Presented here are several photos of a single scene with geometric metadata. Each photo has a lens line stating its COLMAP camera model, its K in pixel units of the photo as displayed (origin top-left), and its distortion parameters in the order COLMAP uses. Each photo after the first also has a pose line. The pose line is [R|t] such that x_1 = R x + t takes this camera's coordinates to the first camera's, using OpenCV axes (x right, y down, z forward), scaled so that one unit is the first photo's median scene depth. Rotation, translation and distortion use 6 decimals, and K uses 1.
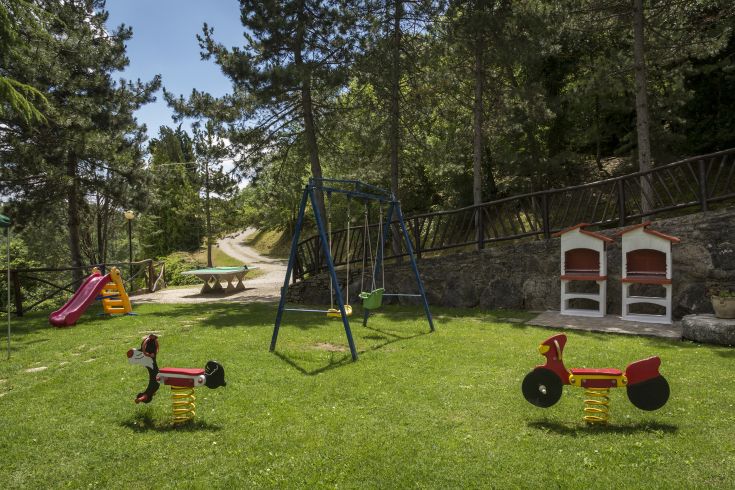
lens RADIAL K [[518.0, 0, 367.5], [0, 518.0, 245.0], [0, 0, 1]] dist [-0.005243, -0.004116]
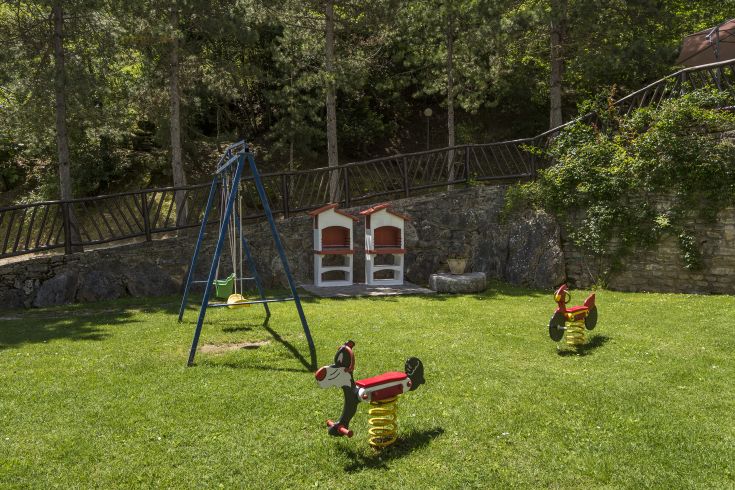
lens RADIAL K [[535.2, 0, 365.6], [0, 535.2, 241.0], [0, 0, 1]] dist [-0.008052, -0.003500]
pose [[0.613215, -0.030046, 0.789344, -0.491378], [0.008005, 0.999461, 0.031825, 0.002527], [-0.789875, -0.013197, 0.613126, 0.252370]]
